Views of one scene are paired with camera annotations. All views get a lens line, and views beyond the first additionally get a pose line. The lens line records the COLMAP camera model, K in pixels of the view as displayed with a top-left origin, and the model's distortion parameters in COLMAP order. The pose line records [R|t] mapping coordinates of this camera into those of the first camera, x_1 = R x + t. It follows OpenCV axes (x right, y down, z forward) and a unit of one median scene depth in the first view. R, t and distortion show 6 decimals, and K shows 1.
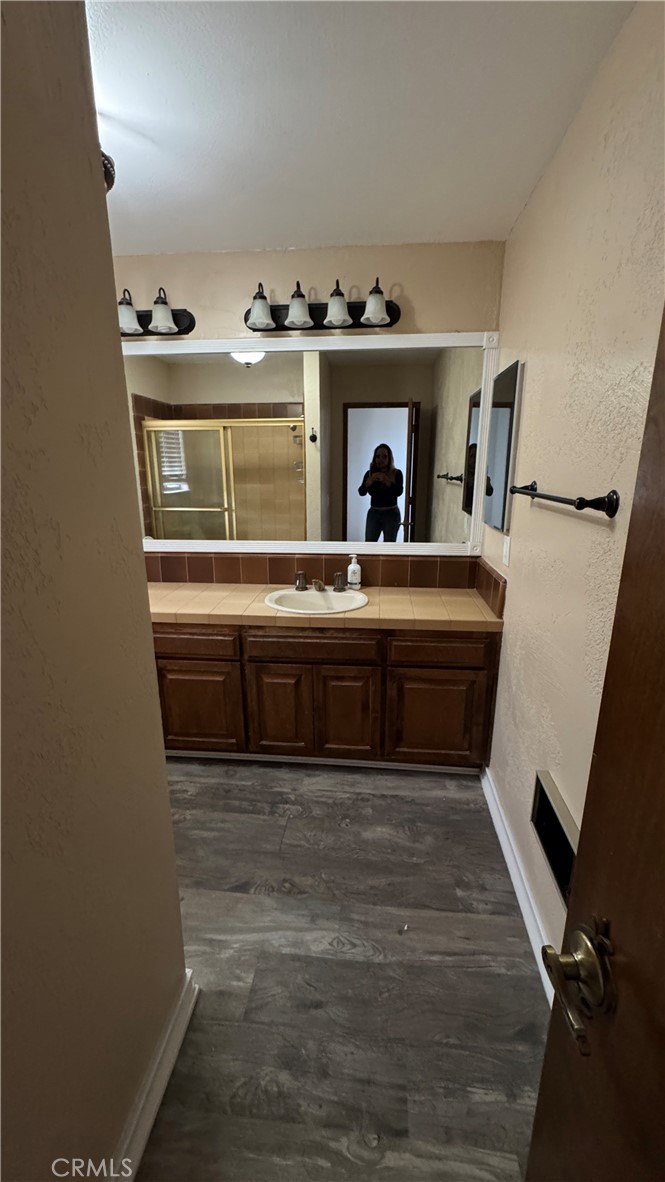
lens RADIAL K [[472.5, 0, 334.3], [0, 472.5, 591.4], [0, 0, 1]] dist [-0.006641, 0.000850]
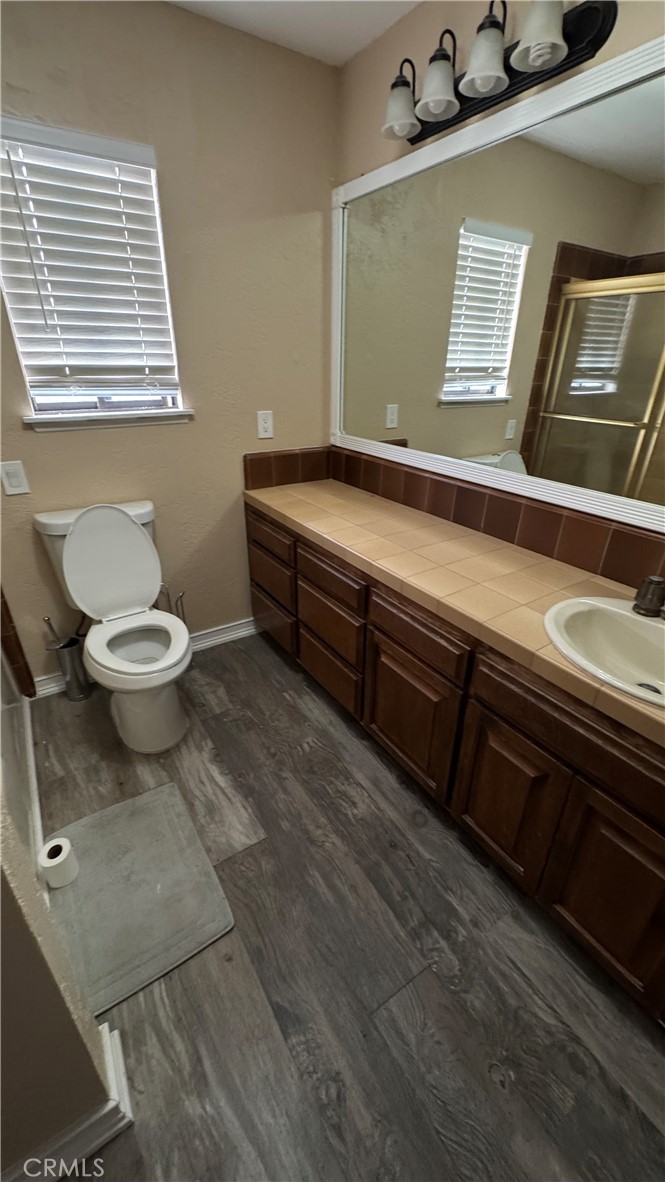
lens RADIAL K [[472.5, 0, 333.5], [0, 472.5, 590.7], [0, 0, 1]] dist [-0.006641, 0.000850]
pose [[0.624747, 0.355123, -0.695398, 0.069909], [-0.214932, 0.934400, 0.284080, -0.107830], [0.750663, -0.028015, 0.660091, 0.490240]]
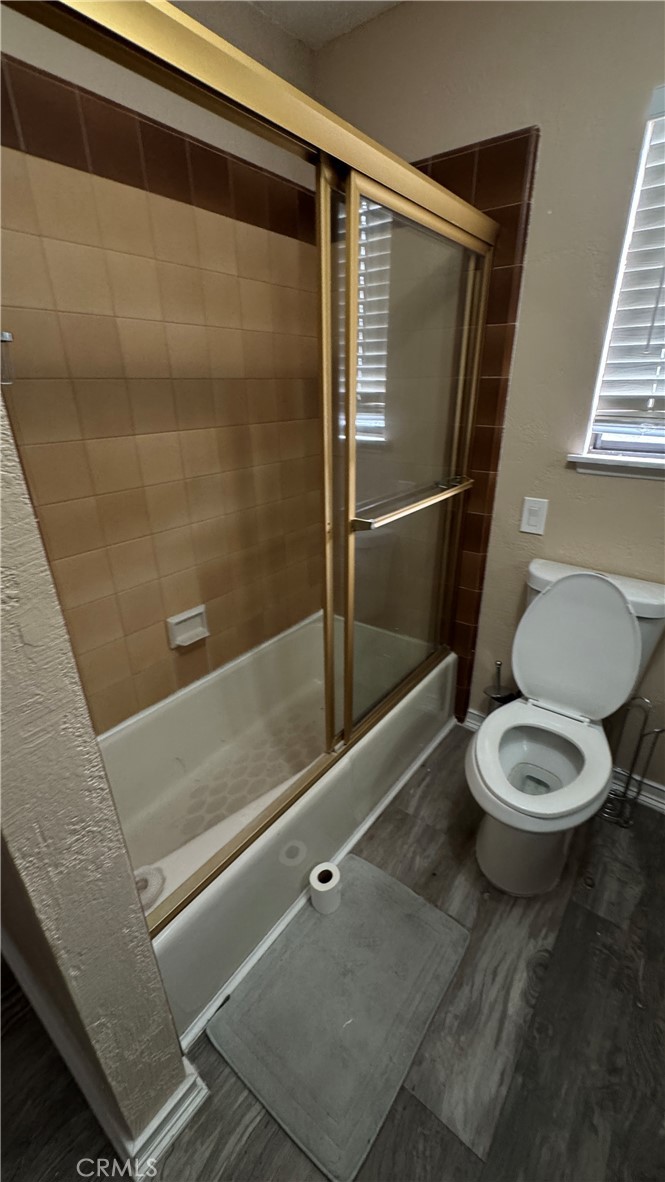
lens RADIAL K [[472.5, 0, 333.6], [0, 472.5, 590.1], [0, 0, 1]] dist [-0.006641, 0.000850]
pose [[-0.530434, 0.344285, -0.774666, -0.131746], [-0.208913, 0.832544, 0.513056, -0.161419], [0.821581, 0.433980, -0.369684, 0.693805]]
